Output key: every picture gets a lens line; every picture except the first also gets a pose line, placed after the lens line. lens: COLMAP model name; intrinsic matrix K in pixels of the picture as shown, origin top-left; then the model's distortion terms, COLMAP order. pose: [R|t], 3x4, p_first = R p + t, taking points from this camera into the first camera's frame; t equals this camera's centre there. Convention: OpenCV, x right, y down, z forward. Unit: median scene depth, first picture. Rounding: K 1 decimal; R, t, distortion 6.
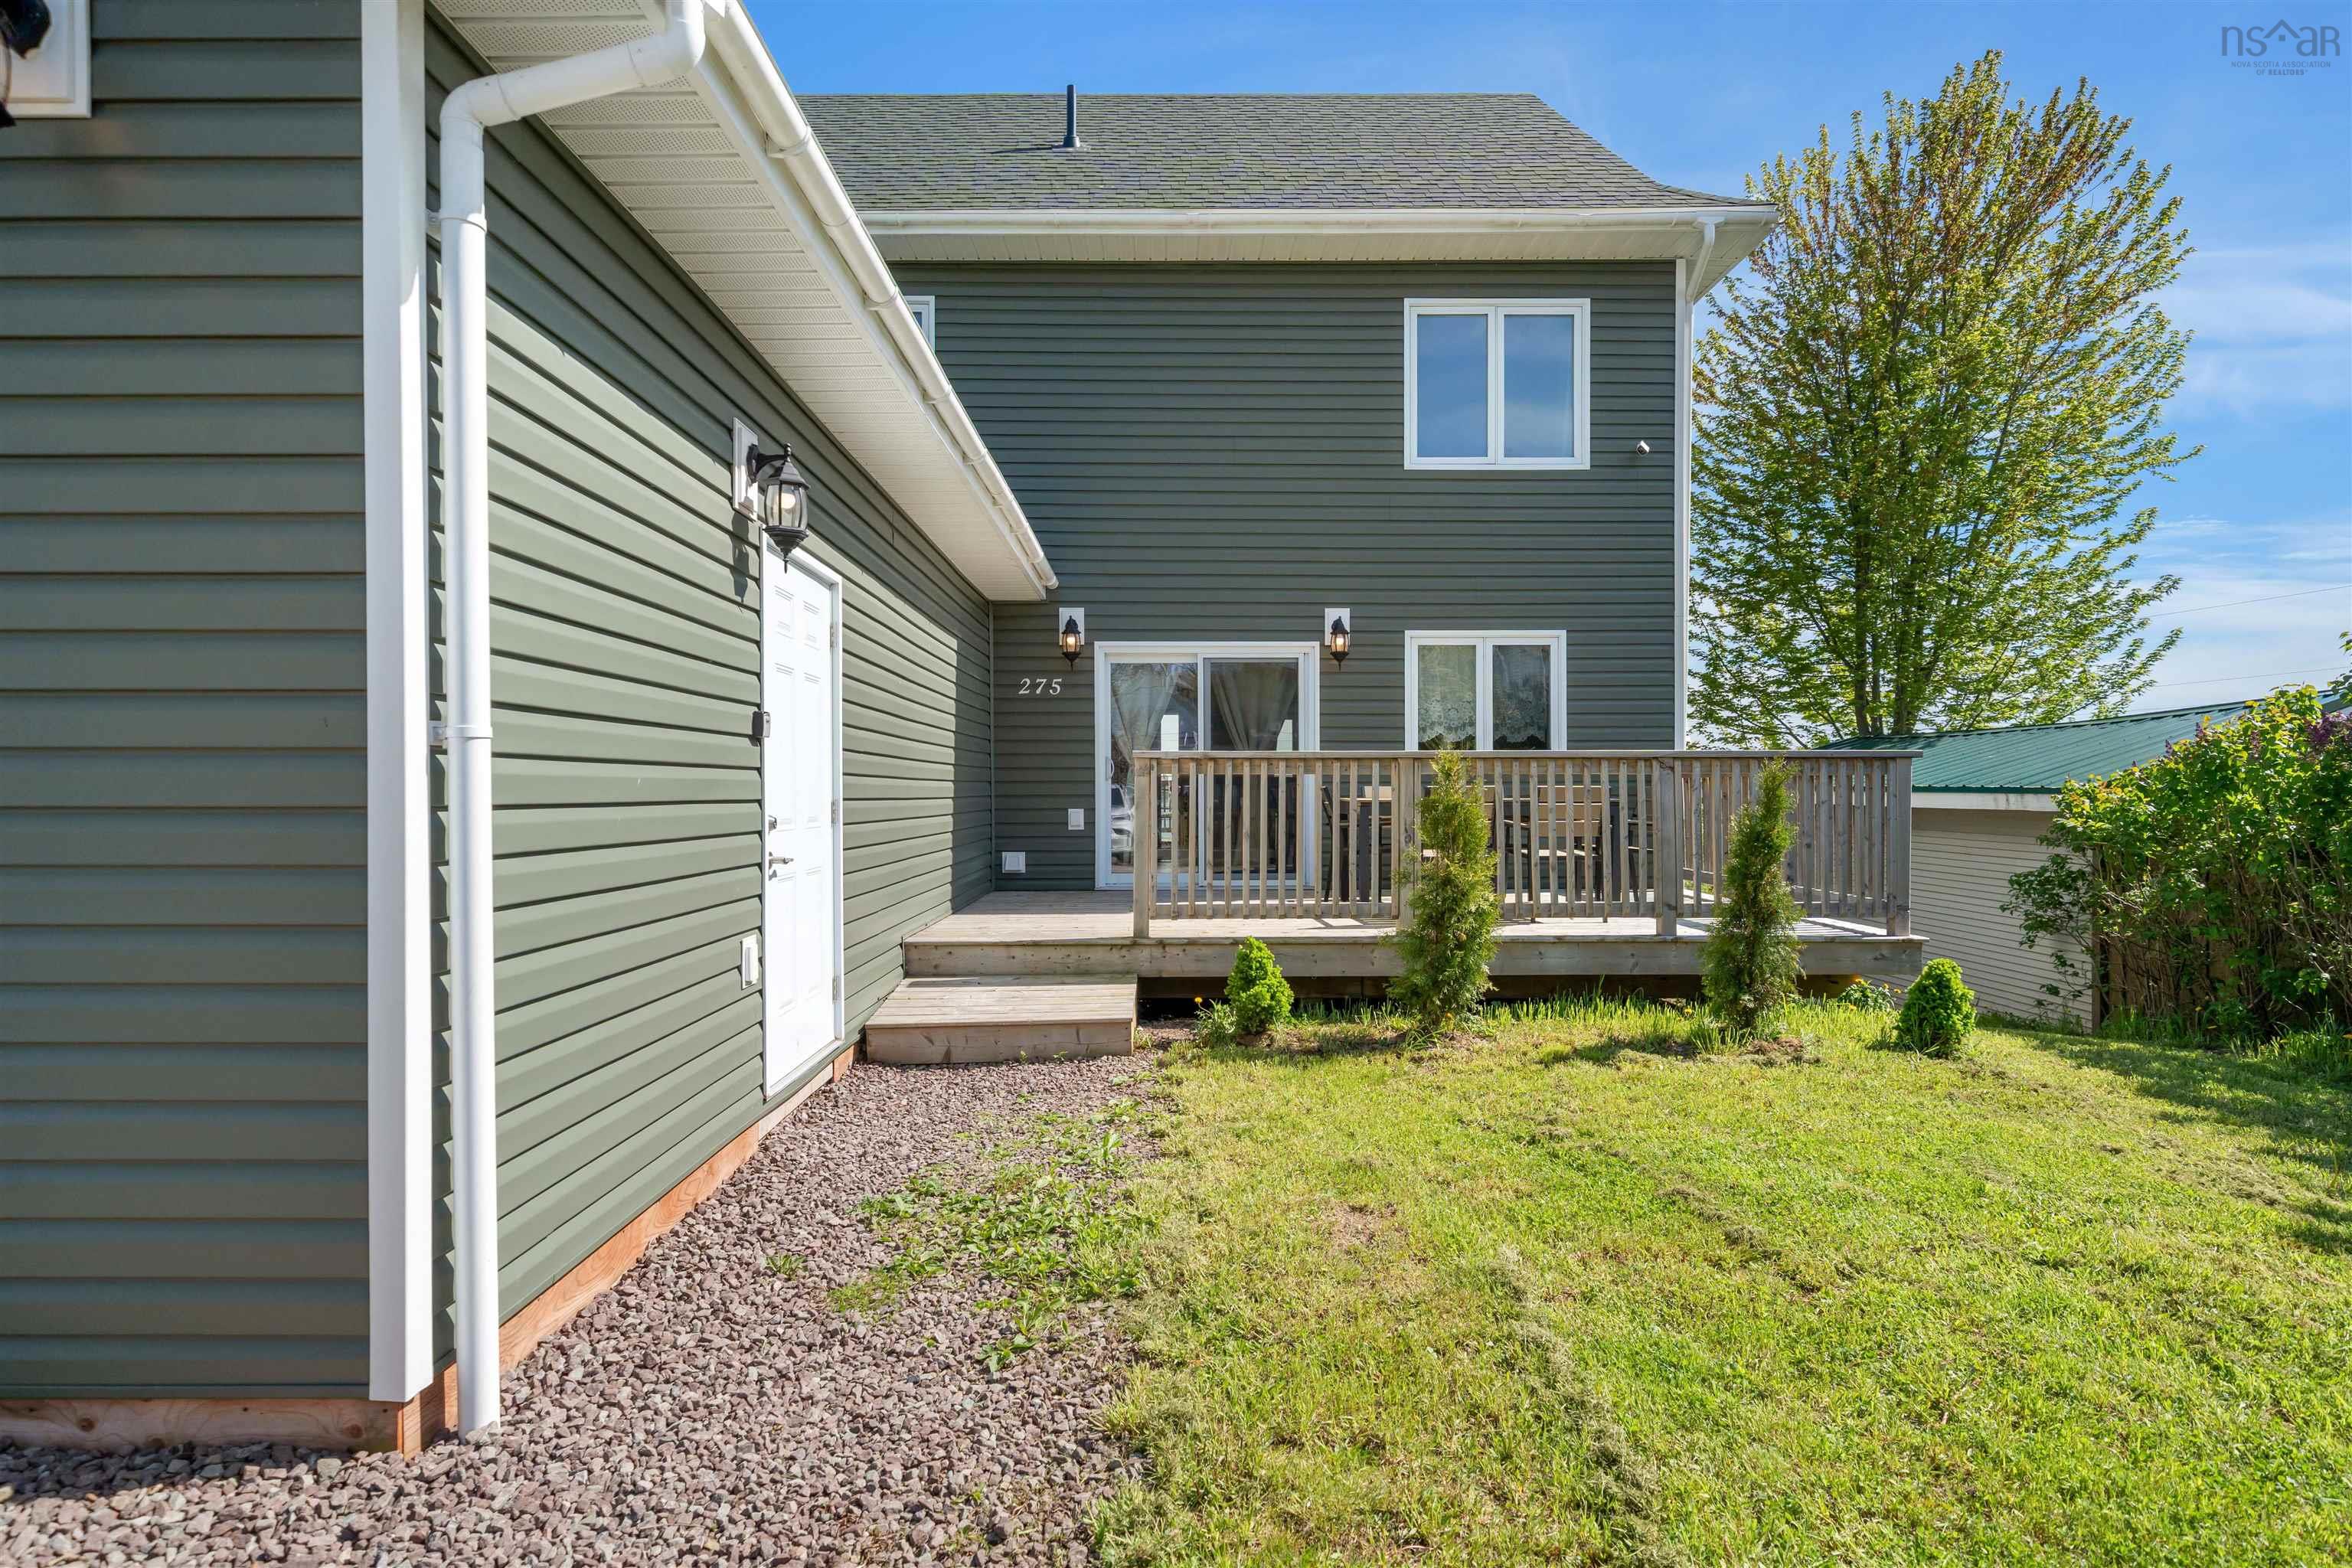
lens RADIAL K [[1155.4, 0, 1174.1], [0, 1155.4, 789.6], [0, 0, 1]] dist [0.000451, 0.000007]
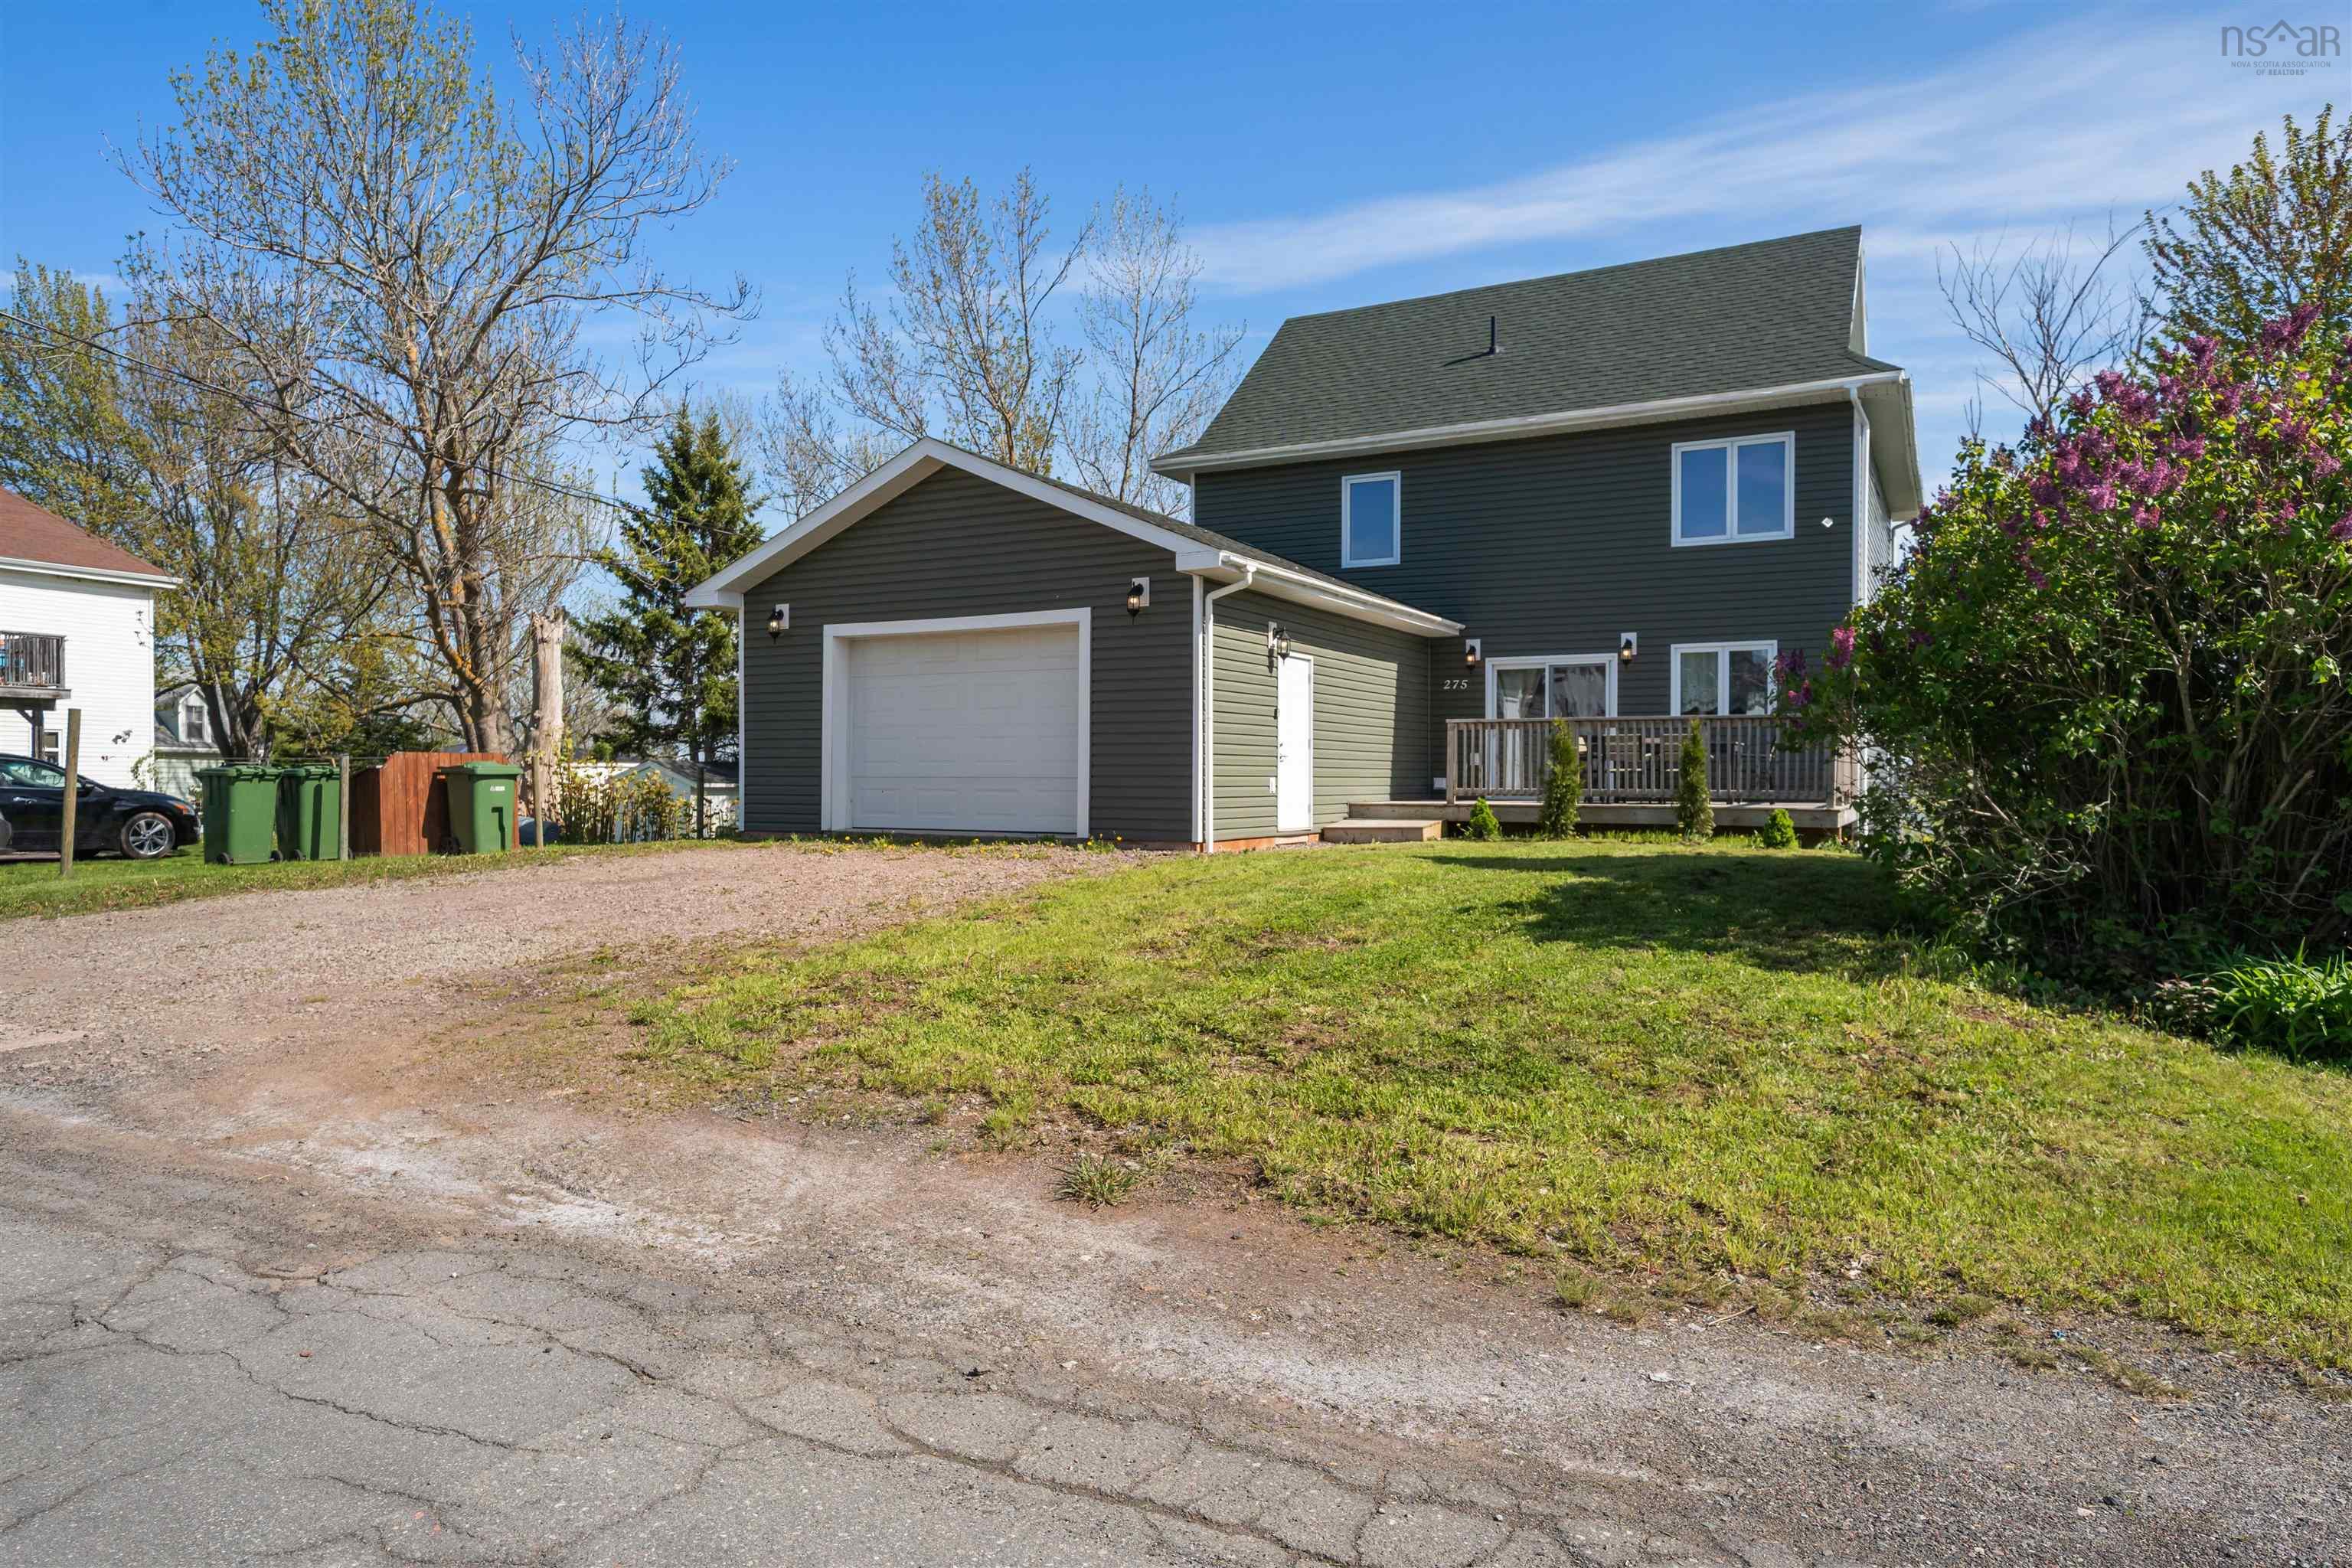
lens RADIAL K [[1450.8, 0, 1176.0], [0, 1450.8, 774.5], [0, 0, 1]] dist [-0.007884, -0.000621]
pose [[0.872934, 0.004569, -0.487818, 0.595887], [-0.003586, 0.999989, 0.002949, 0.045083], [0.487826, -0.000825, 0.872941, -1.160657]]
